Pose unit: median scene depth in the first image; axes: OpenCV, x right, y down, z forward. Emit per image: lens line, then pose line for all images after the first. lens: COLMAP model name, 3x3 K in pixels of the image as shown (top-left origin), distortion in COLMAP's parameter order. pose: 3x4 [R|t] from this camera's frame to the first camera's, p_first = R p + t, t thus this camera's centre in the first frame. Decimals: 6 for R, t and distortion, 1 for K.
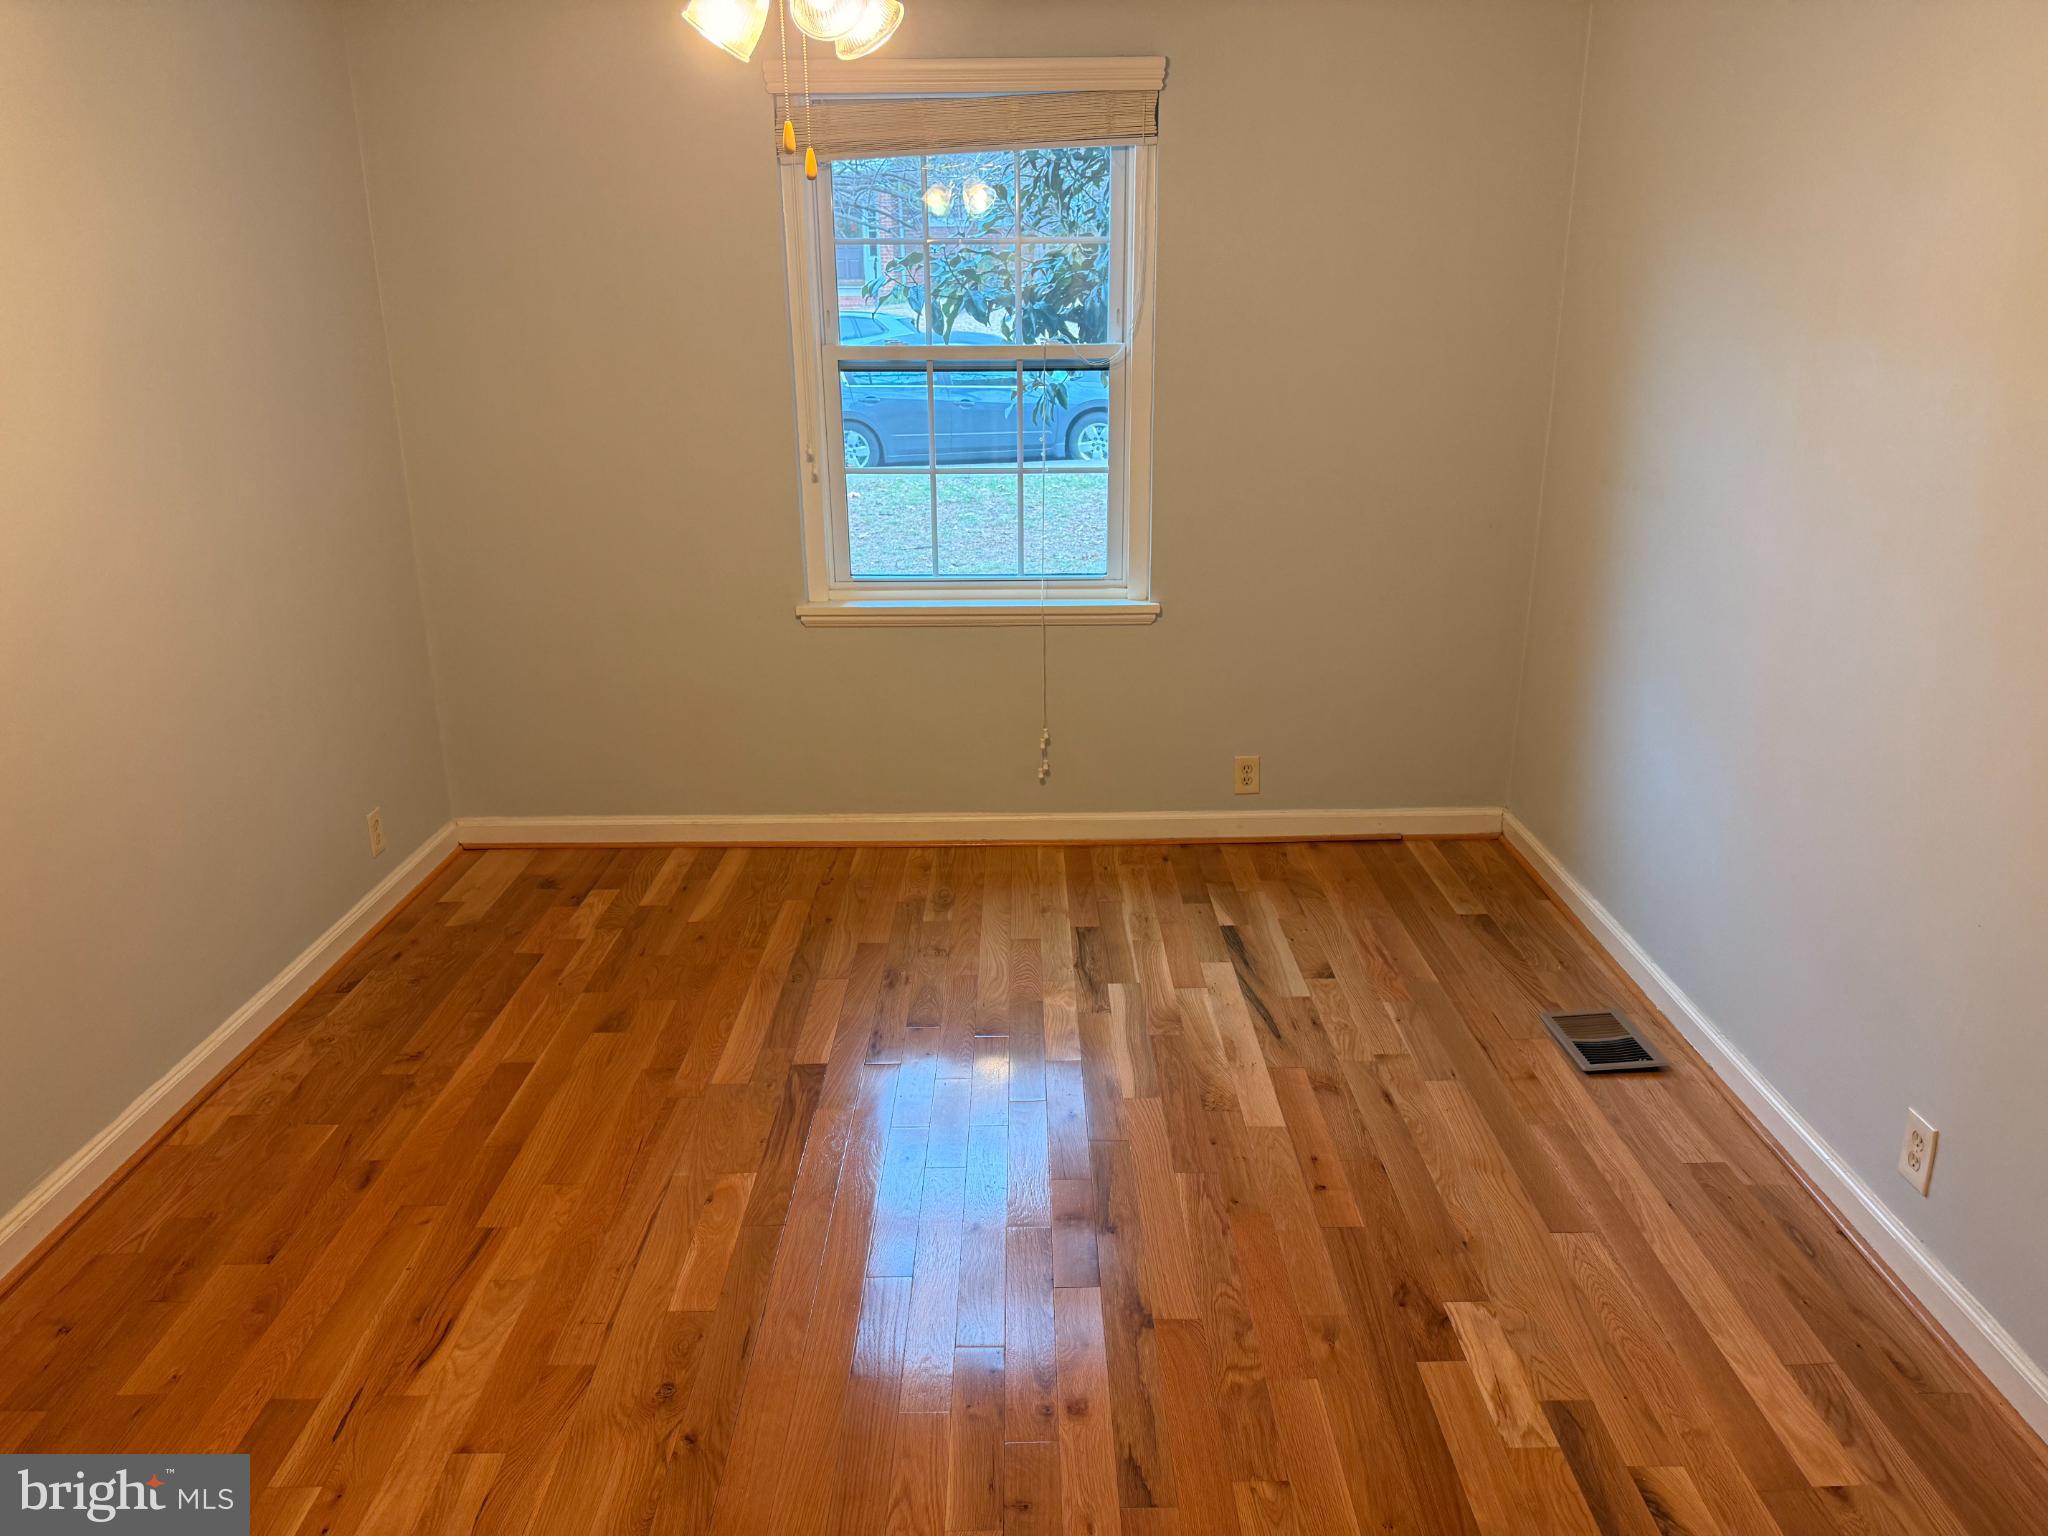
lens RADIAL K [[1444.0, 0, 1015.6], [0, 1444.0, 759.3], [0, 0, 1]] dist [0.105490, -0.150446]
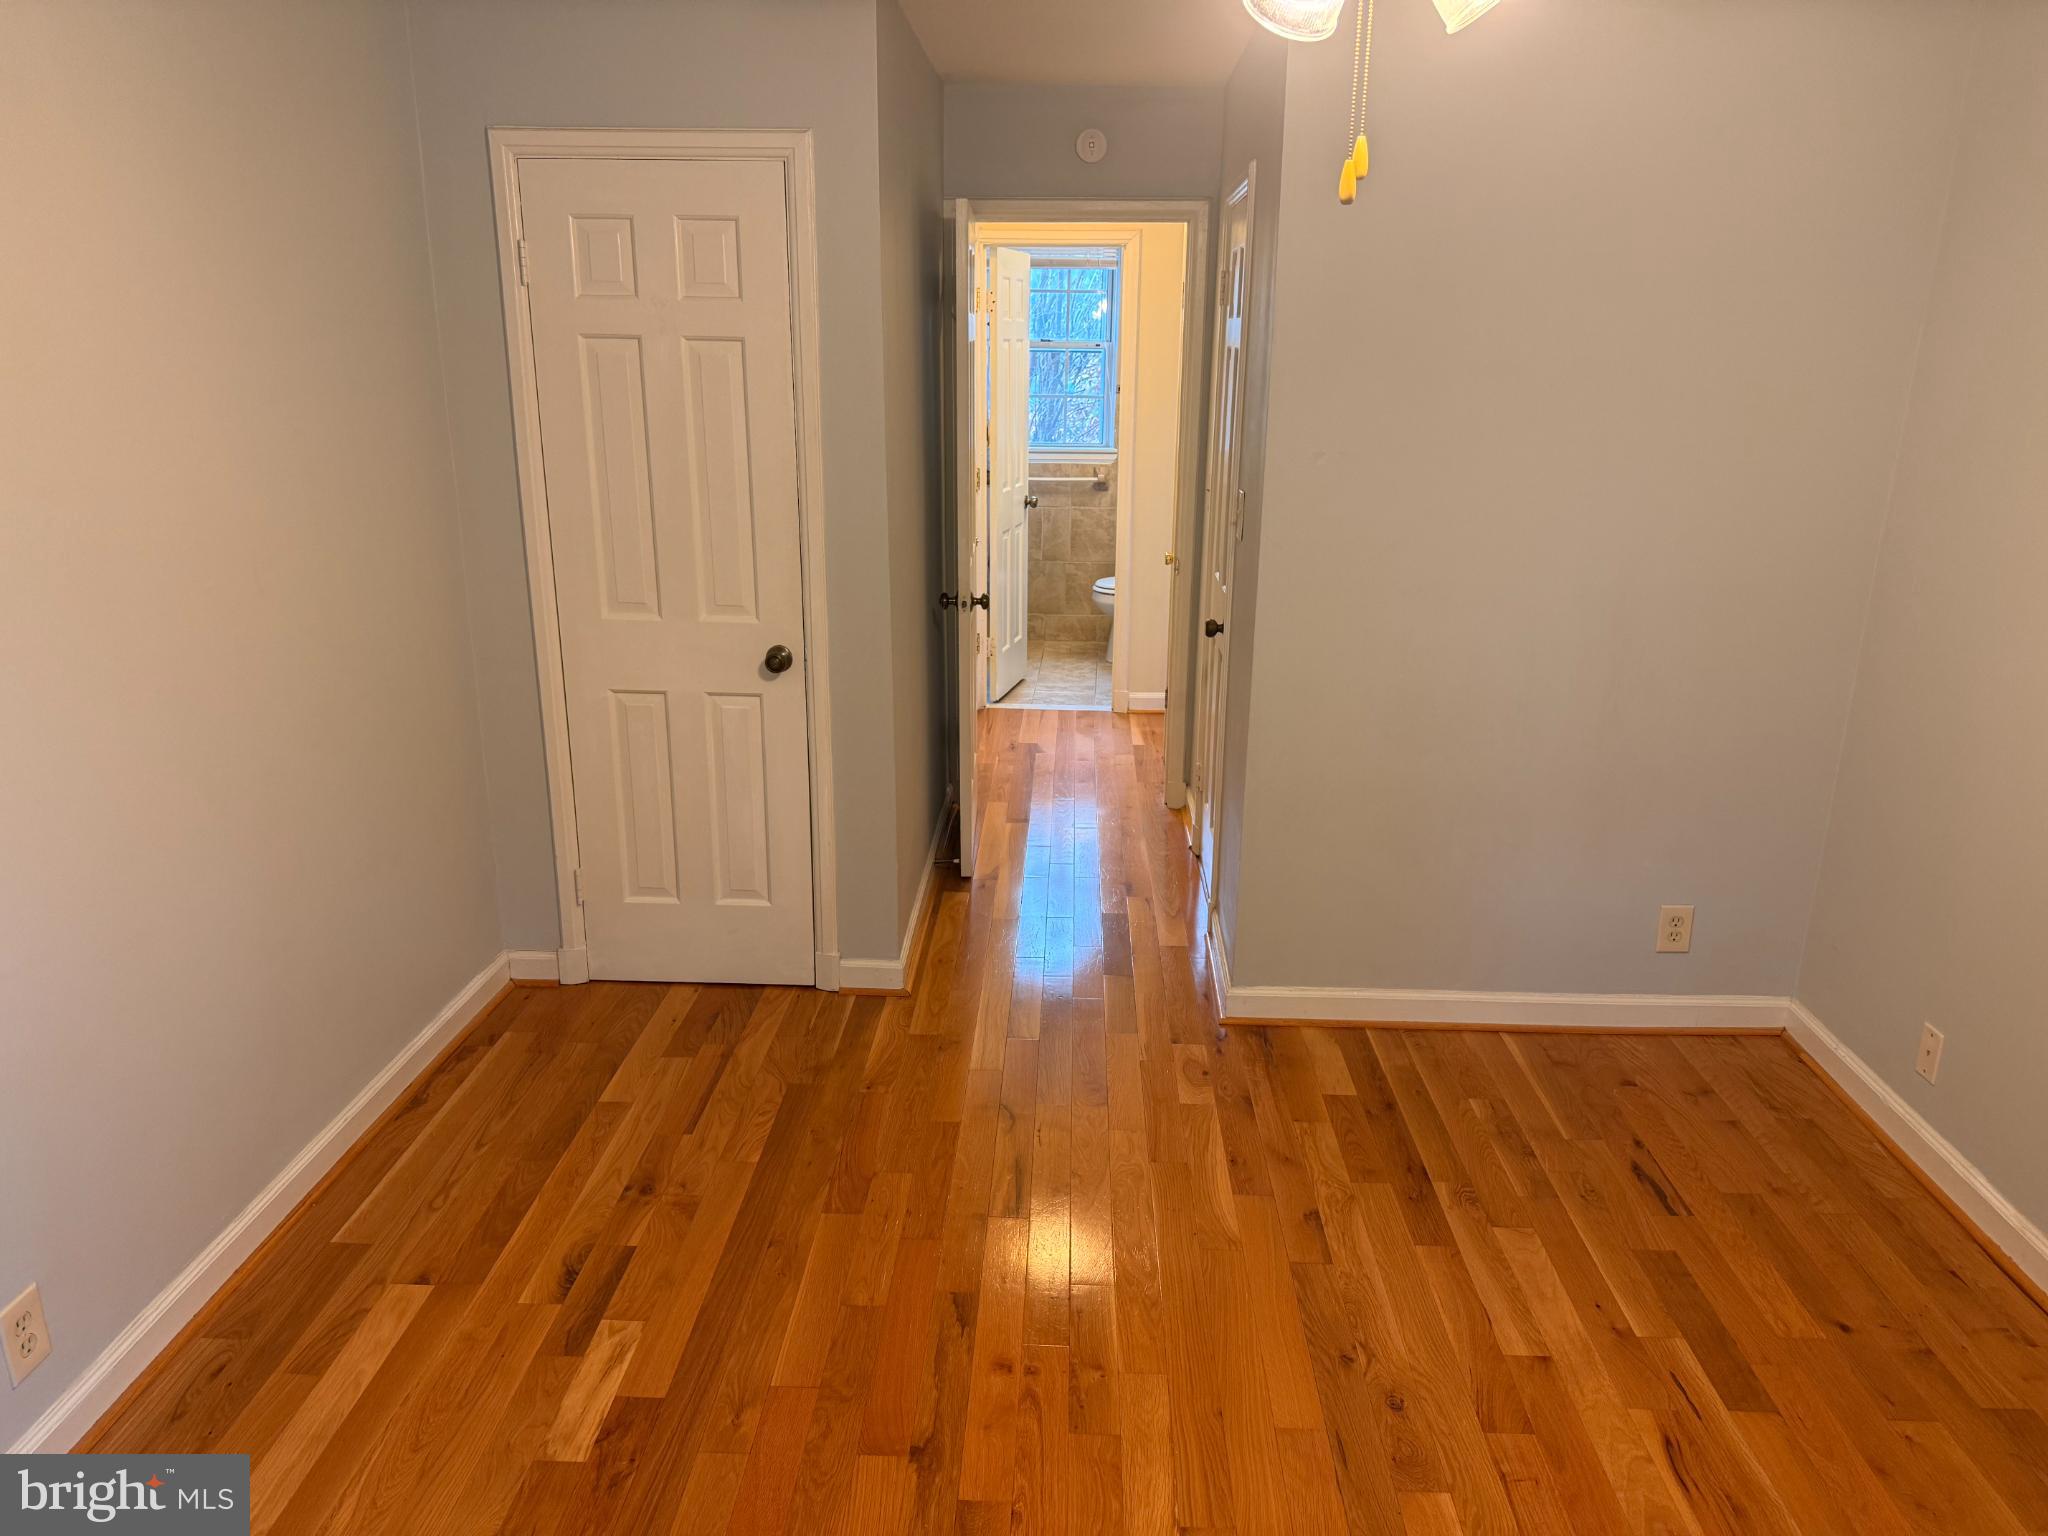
lens RADIAL K [[1444.0, 0, 1015.6], [0, 1444.0, 759.3], [0, 0, 1]] dist [0.105490, -0.150446]
pose [[-0.999023, -0.007411, 0.043574, -0.011535], [0.018067, 0.831256, 0.555596, -0.534633], [-0.040338, 0.555840, -0.830310, 1.636760]]
